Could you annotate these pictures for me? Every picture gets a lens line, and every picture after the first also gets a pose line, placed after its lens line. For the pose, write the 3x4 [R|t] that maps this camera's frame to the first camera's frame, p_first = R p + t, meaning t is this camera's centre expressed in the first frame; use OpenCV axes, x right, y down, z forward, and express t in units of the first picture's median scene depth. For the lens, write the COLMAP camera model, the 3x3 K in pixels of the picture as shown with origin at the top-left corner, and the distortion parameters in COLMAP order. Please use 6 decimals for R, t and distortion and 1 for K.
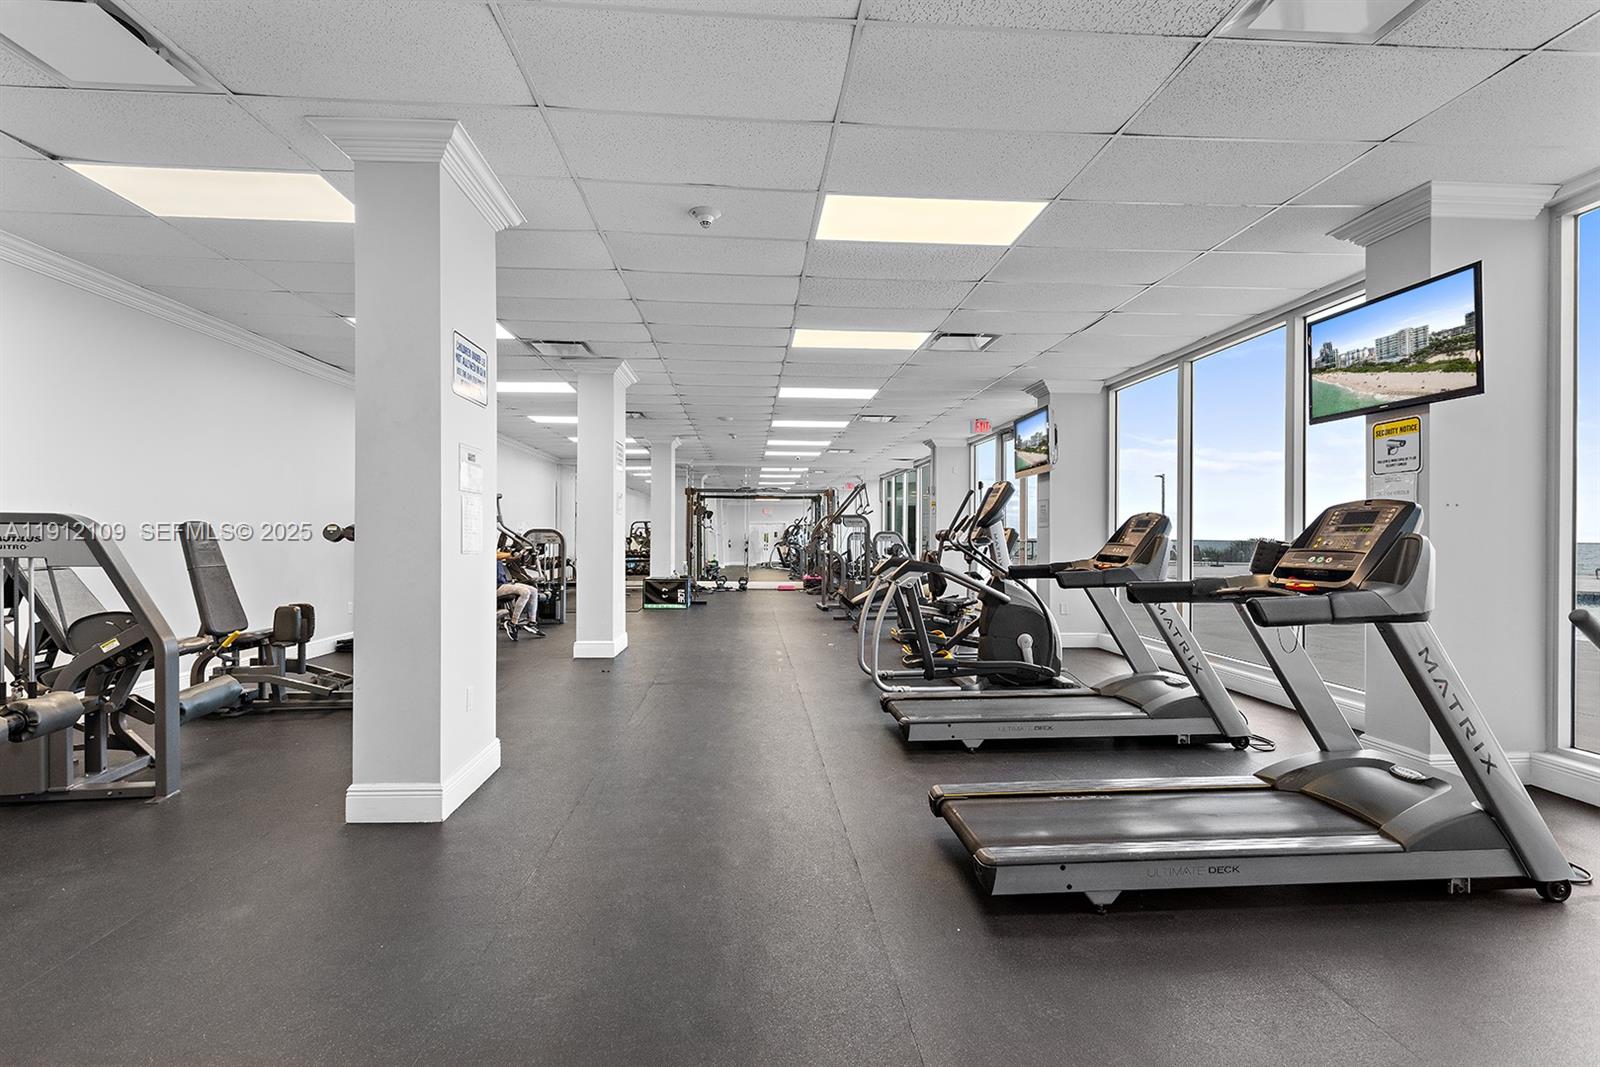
lens RADIAL K [[721.8, 0, 793.0], [0, 721.8, 536.9], [0, 0, 1]] dist [0.000613, 0.000818]
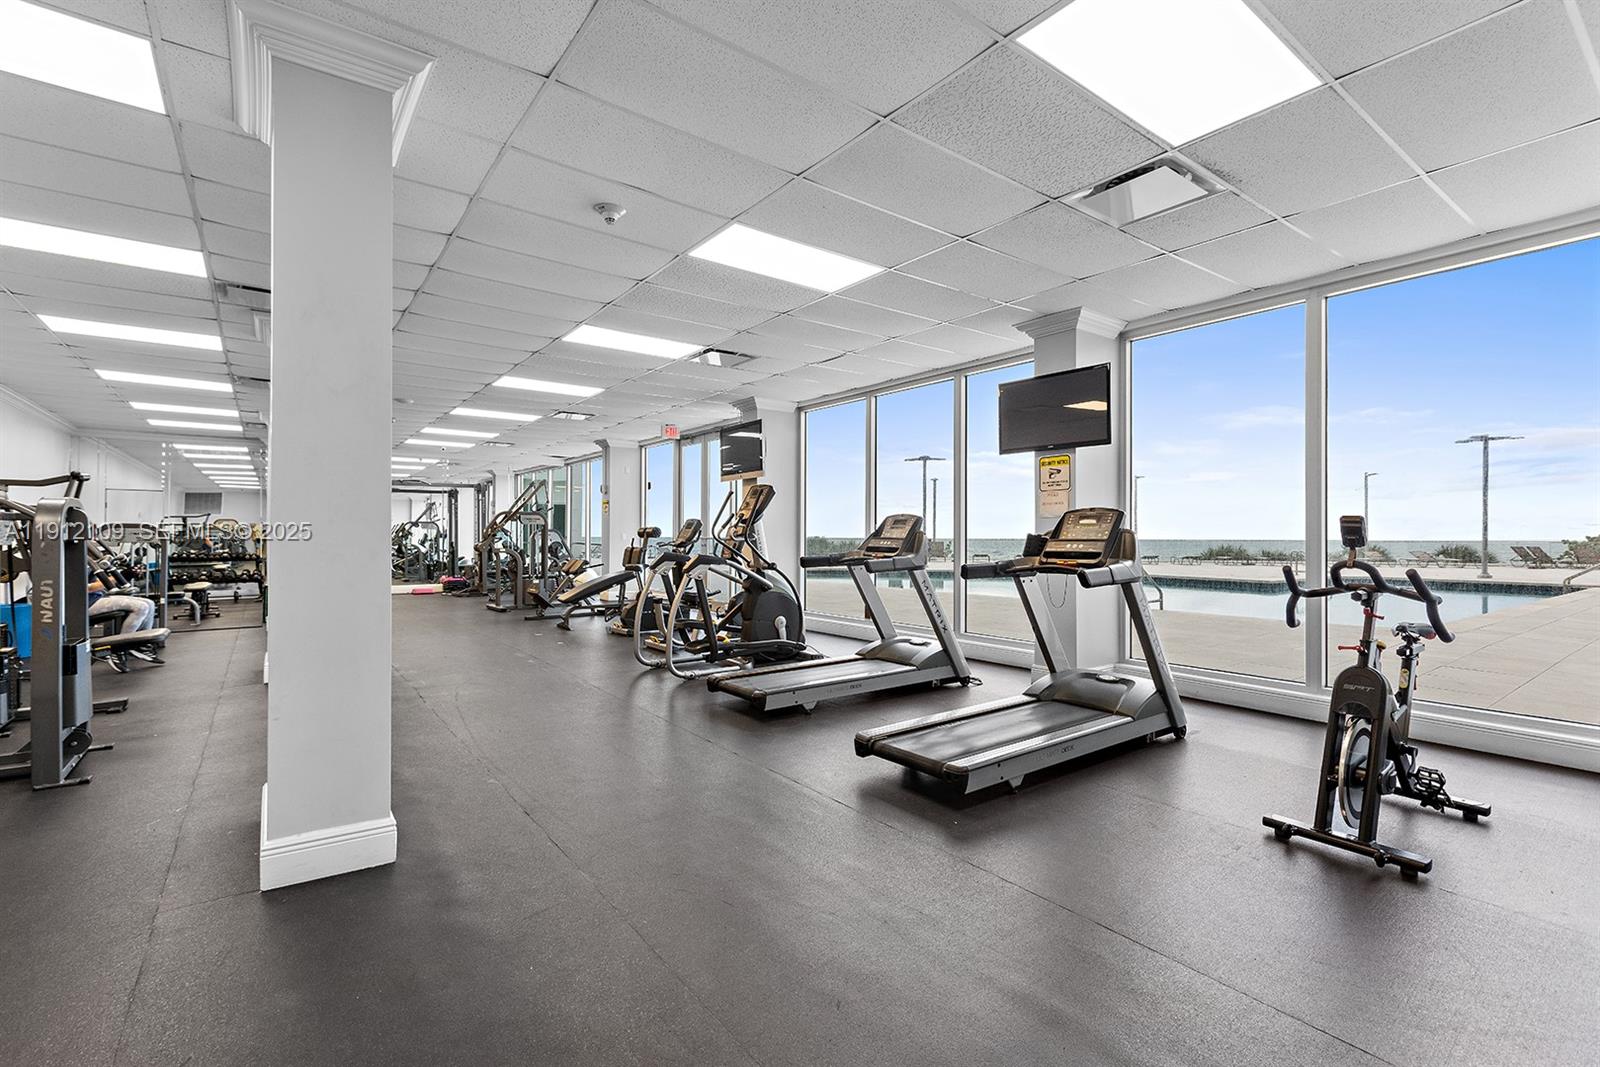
lens RADIAL K [[721.8, 0, 774.8], [0, 721.8, 530.2], [0, 0, 1]] dist [0.000613, 0.000818]
pose [[0.844642, 0.004308, 0.535315, -0.434174], [0.000233, 0.999965, -0.008414, 0.007207], [-0.535332, 0.007232, 0.844611, 0.025134]]
